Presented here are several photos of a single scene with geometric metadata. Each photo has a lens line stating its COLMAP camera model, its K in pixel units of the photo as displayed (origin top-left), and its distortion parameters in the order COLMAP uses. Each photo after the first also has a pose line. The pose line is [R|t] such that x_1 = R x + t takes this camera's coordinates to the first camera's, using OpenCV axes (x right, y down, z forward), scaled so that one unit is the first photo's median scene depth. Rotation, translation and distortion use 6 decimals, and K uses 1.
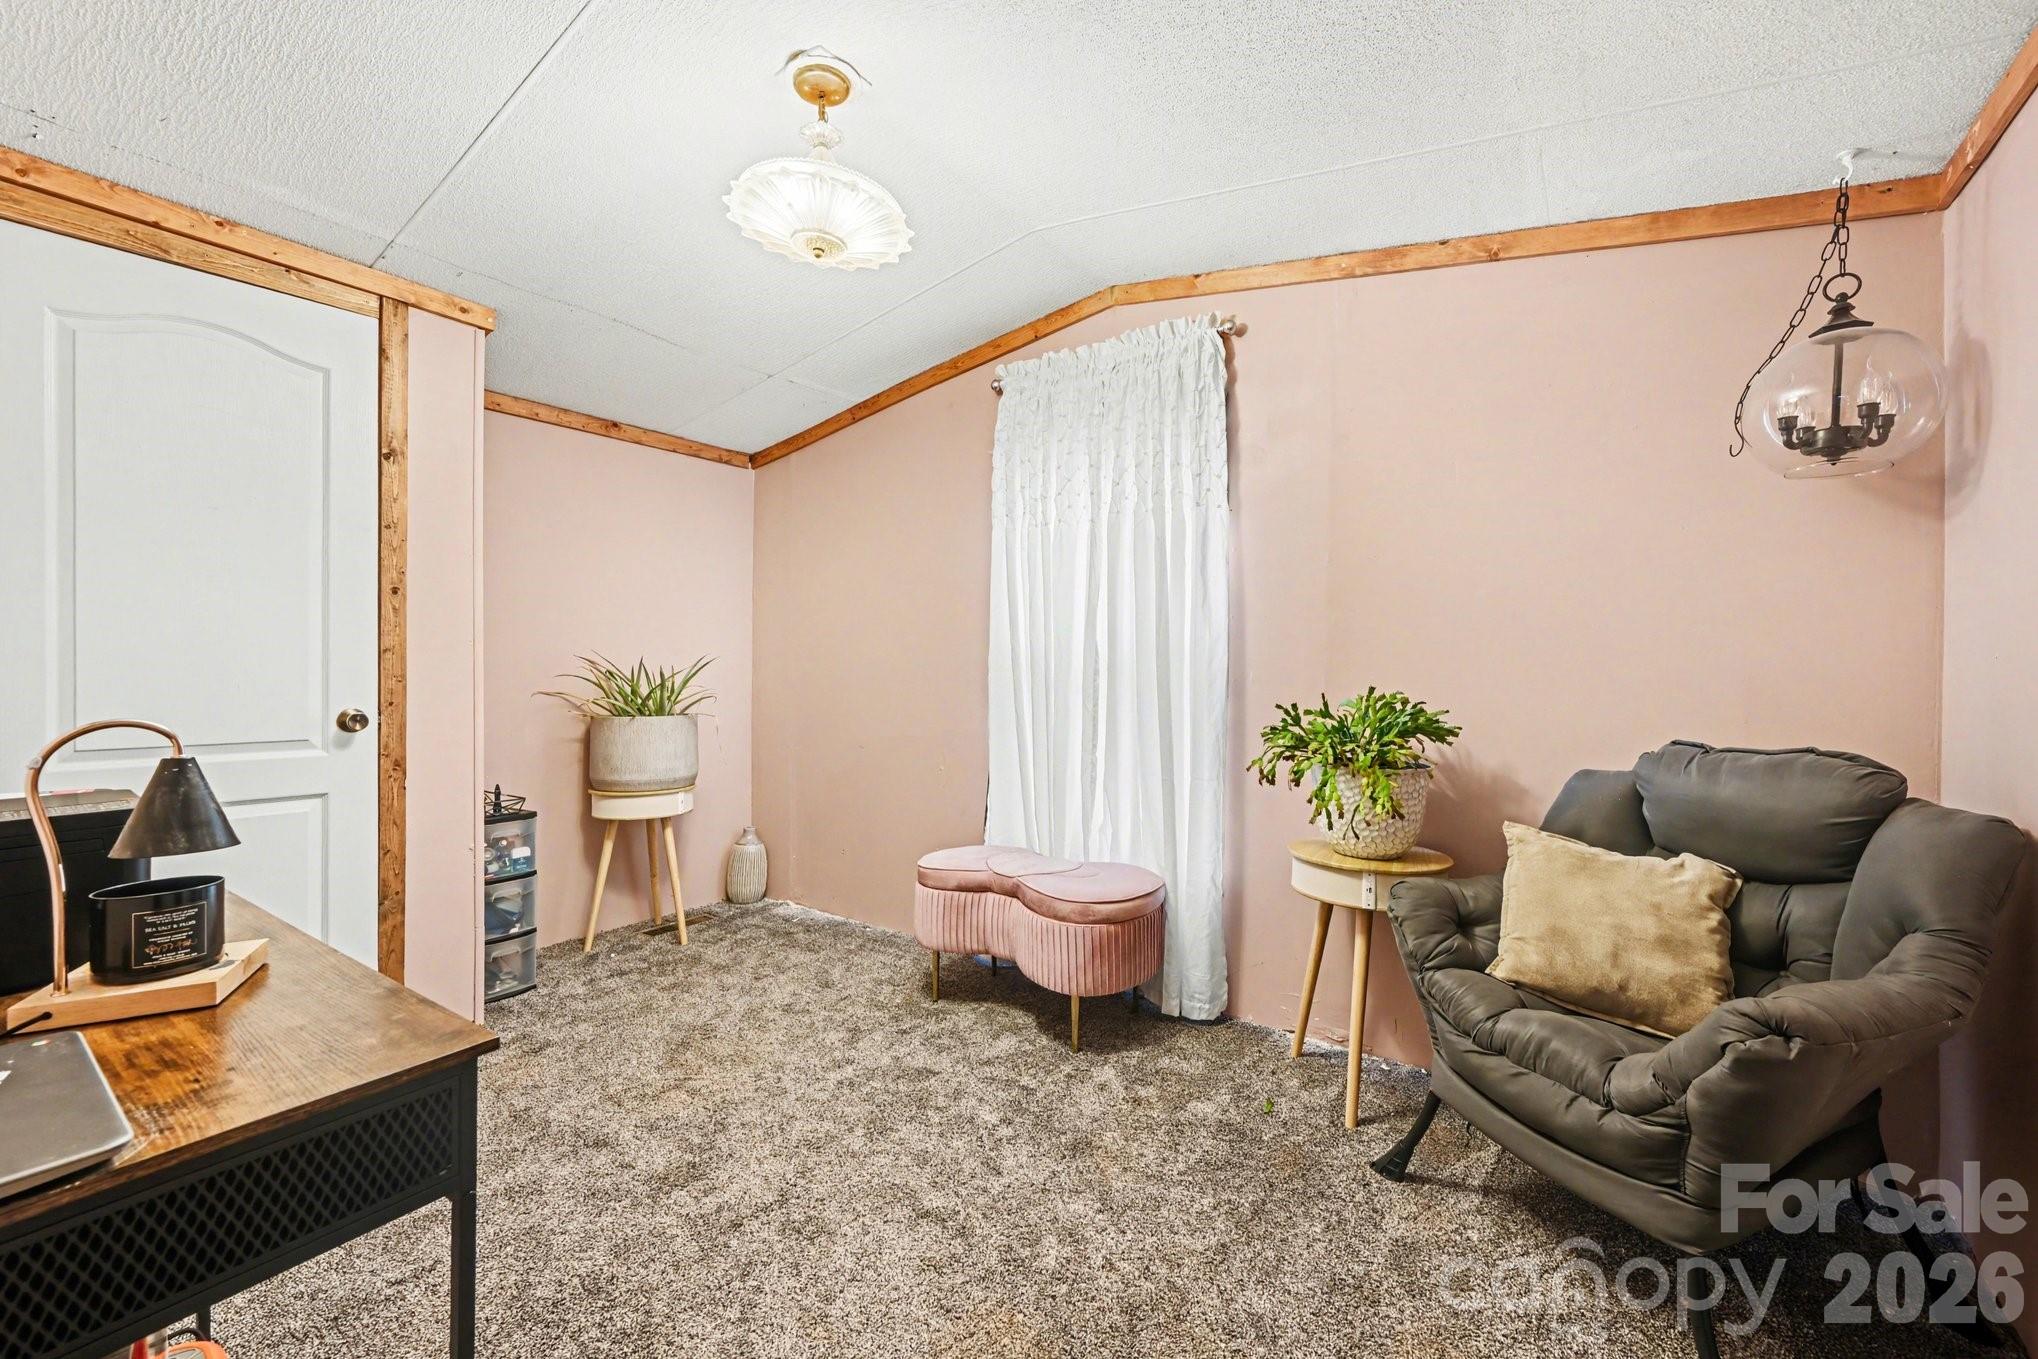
lens RADIAL K [[826.4, 0, 1026.7], [0, 826.4, 686.9], [0, 0, 1]] dist [-0.001007, -0.000043]
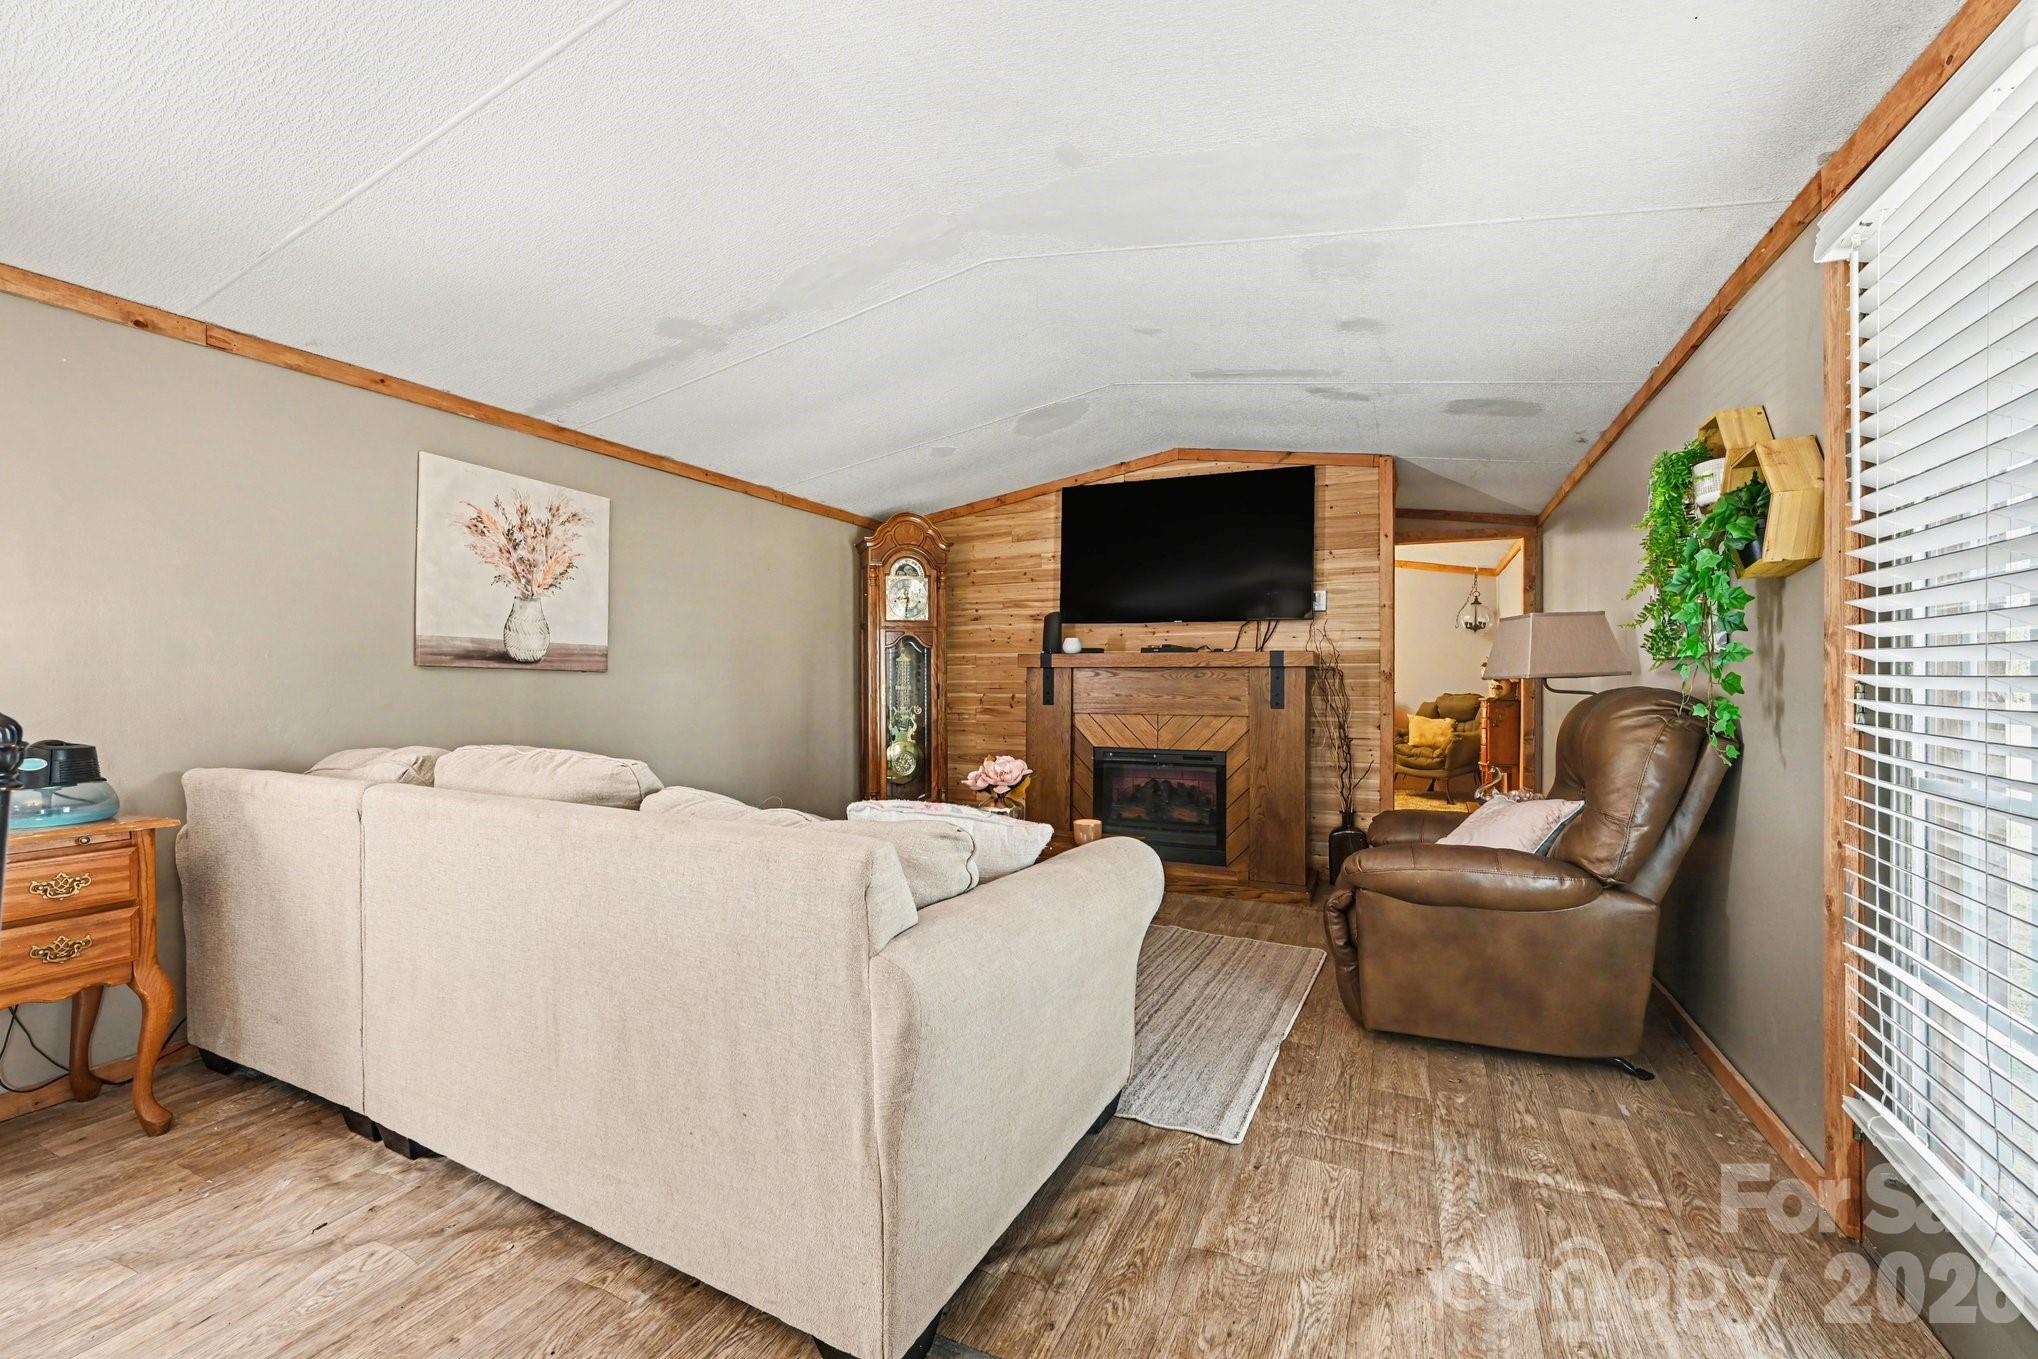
lens RADIAL K [[826.4, 0, 1026.7], [0, 826.4, 686.9], [0, 0, 1]] dist [-0.001007, -0.000043]
pose [[0.981610, -0.003937, 0.190855, -2.380947], [0.001682, 0.999927, 0.011974, -0.024045], [-0.190888, -0.011433, 0.981545, -3.077780]]
